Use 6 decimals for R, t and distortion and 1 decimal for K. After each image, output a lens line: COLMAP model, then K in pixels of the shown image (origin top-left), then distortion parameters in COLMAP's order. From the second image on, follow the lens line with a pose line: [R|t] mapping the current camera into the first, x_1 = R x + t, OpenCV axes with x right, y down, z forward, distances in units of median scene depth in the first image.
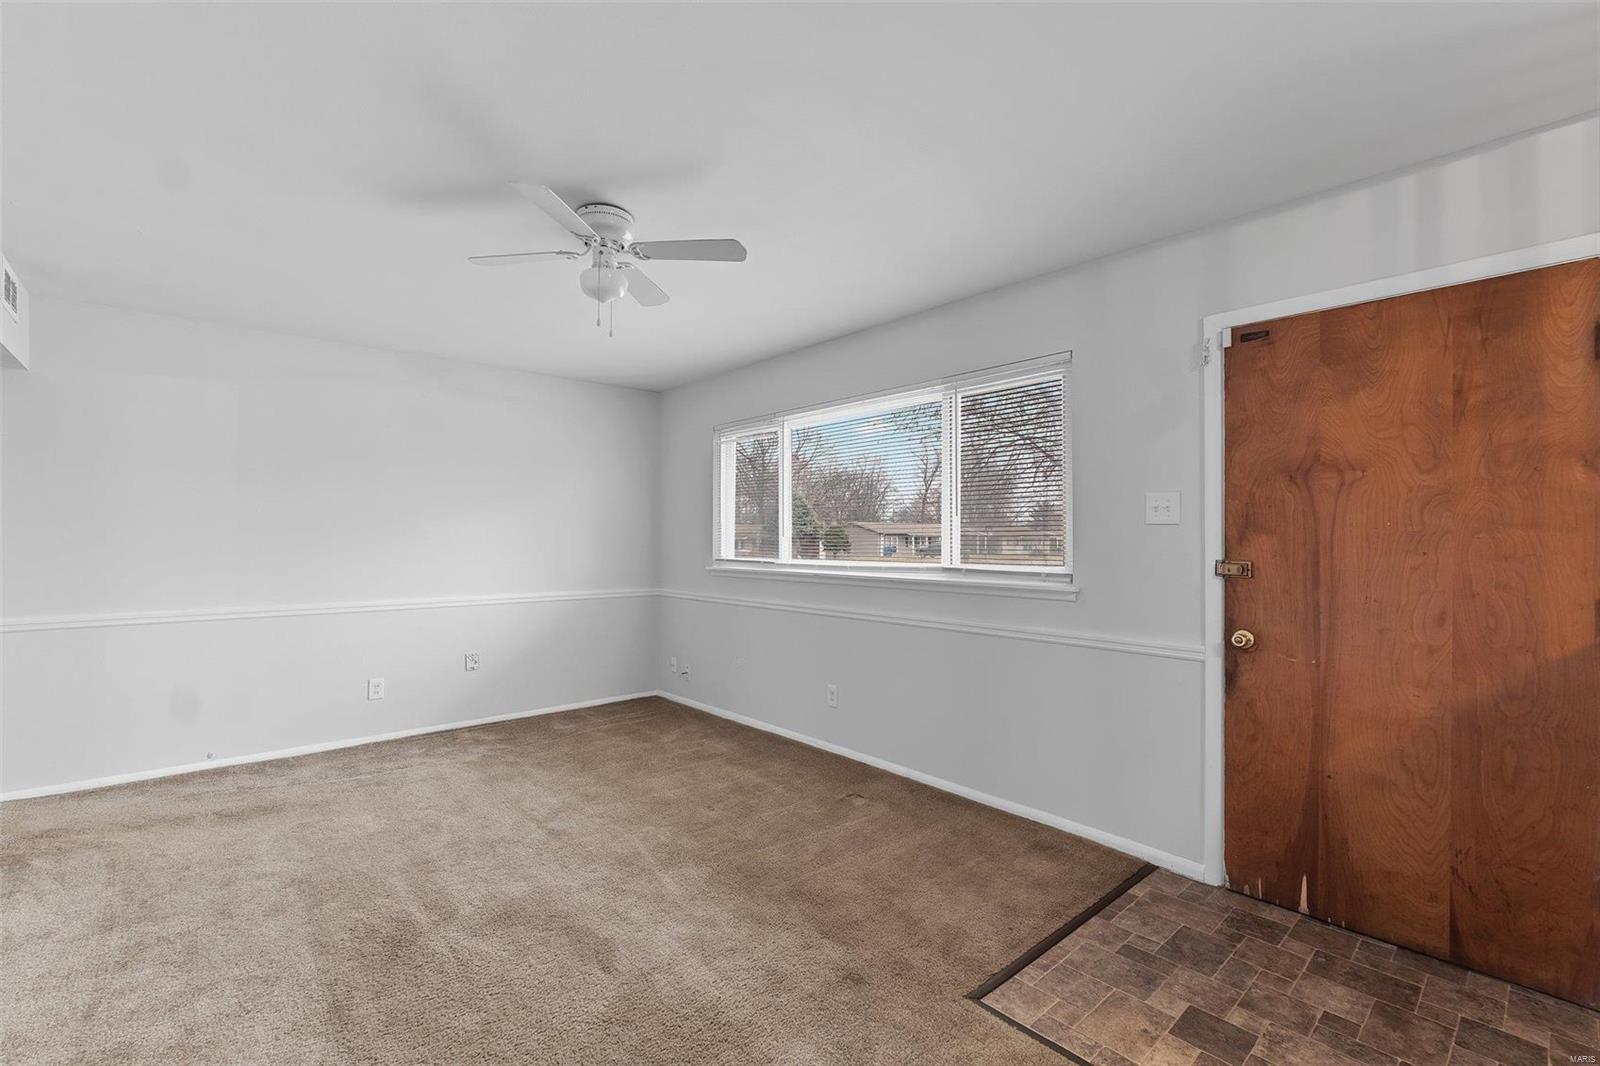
lens RADIAL K [[704.8, 0, 795.3], [0, 704.8, 529.6], [0, 0, 1]] dist [-0.001366, 0.000132]
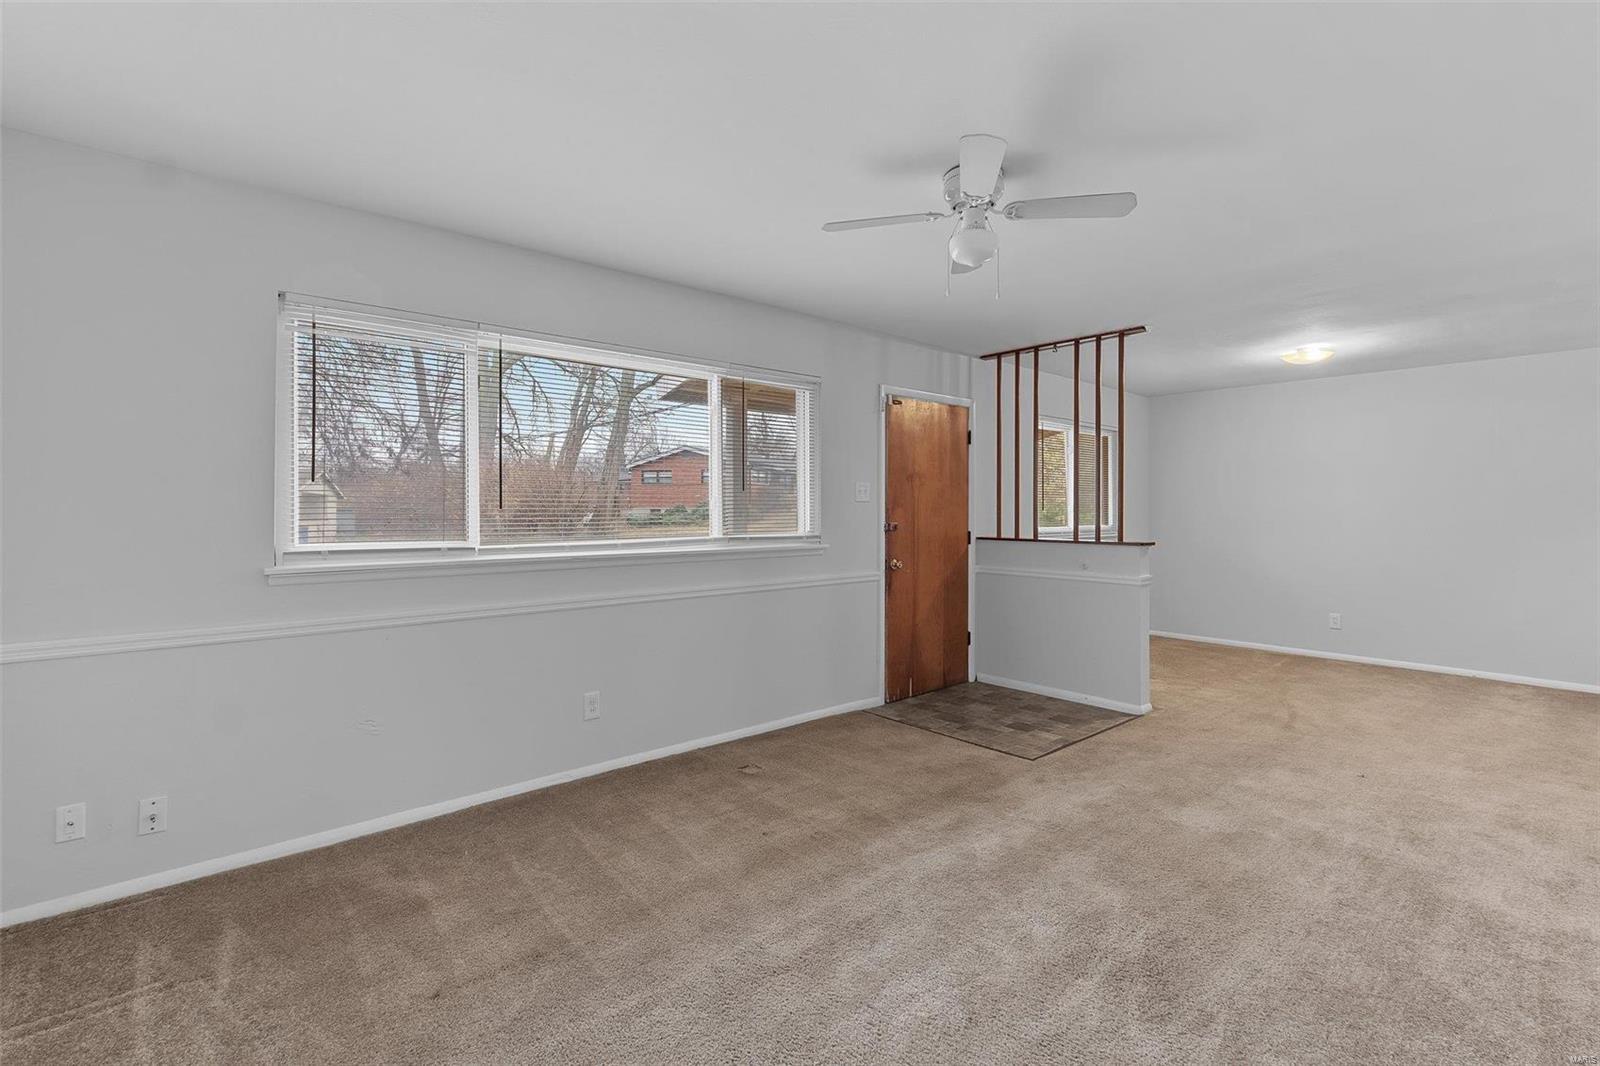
lens RADIAL K [[723.1, 0, 795.9], [0, 723.1, 514.5], [0, 0, 1]] dist [-0.000537, -0.000129]
pose [[0.004067, -0.004707, 0.999981, -1.121867], [-0.009059, 0.999948, 0.004743, 0.016036], [-0.999951, -0.009078, 0.004024, 1.111245]]
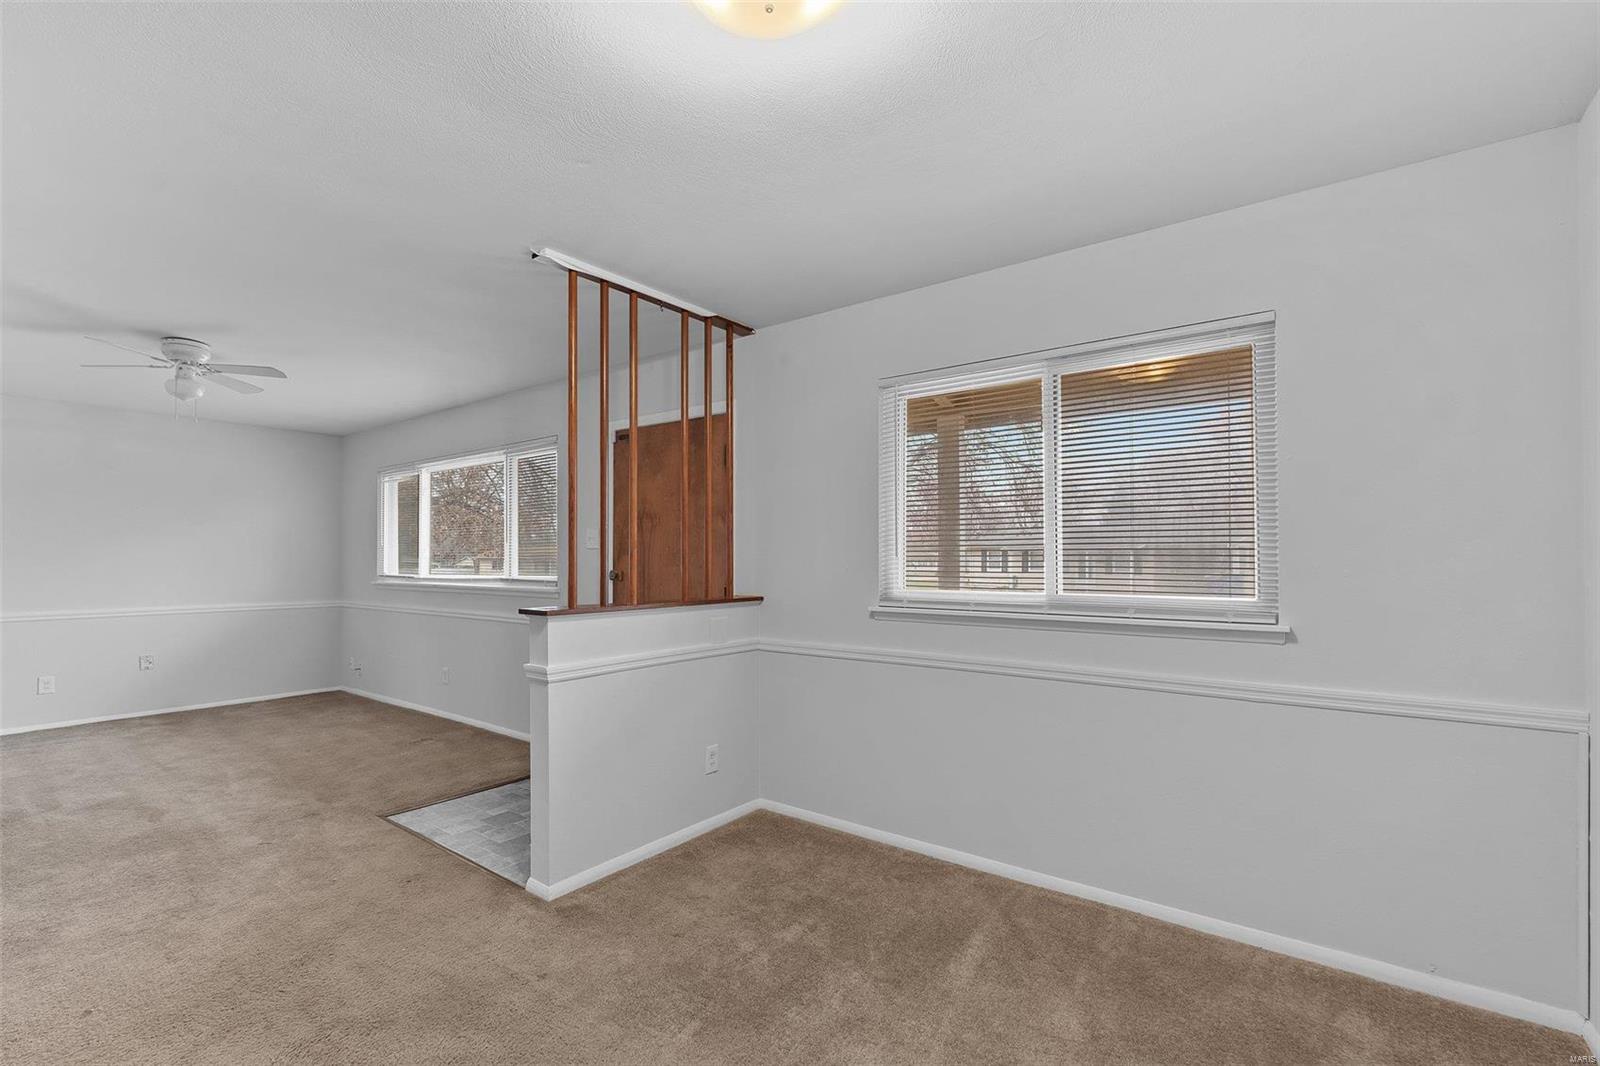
lens RADIAL K [[706.6, 0, 776.7], [0, 706.6, 547.6], [0, 0, 1]] dist [0.000047, -0.000340]
pose [[0.981290, -0.000406, 0.192535, 0.607239], [0.001031, 0.999995, -0.003147, -0.004087], [-0.192533, 0.003286, 0.981285, -0.646653]]
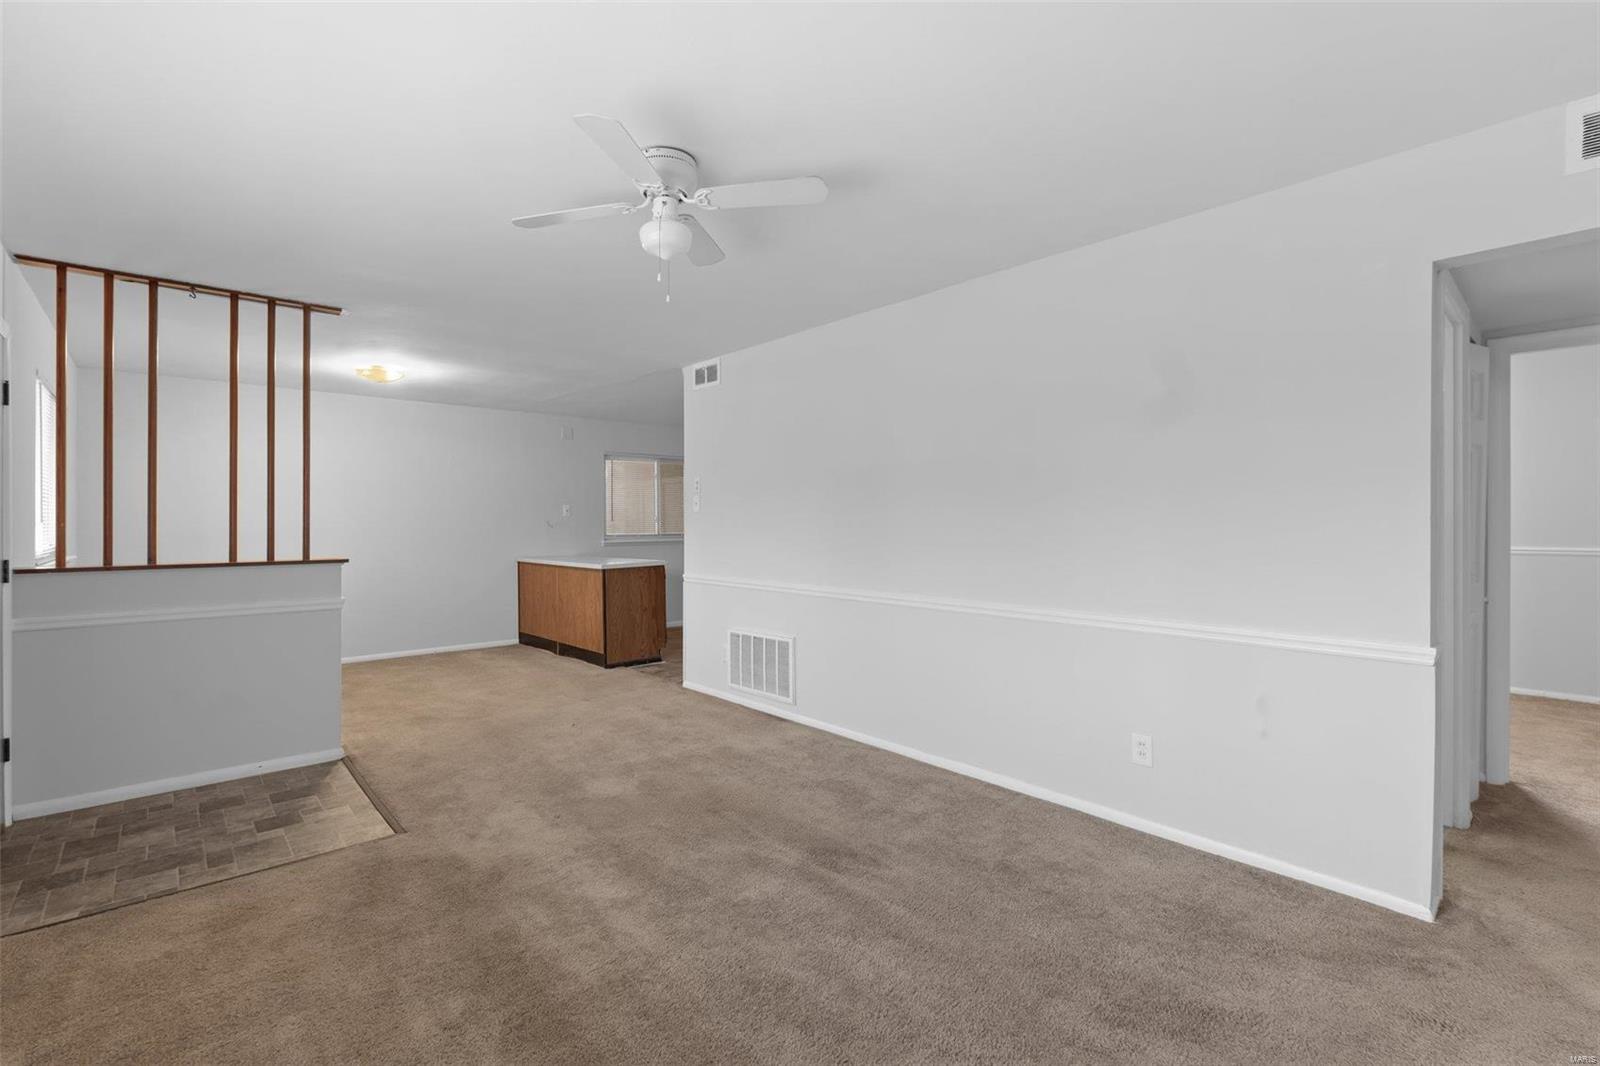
lens RADIAL K [[711.0, 0, 793.5], [0, 711.0, 527.7], [0, 0, 1]] dist [-0.001991, -0.000162]
pose [[-0.999985, 0.002316, -0.005045, -0.388709], [0.002301, 0.999993, 0.002976, 0.017202], [0.005052, 0.002964, -0.999983, 1.710508]]
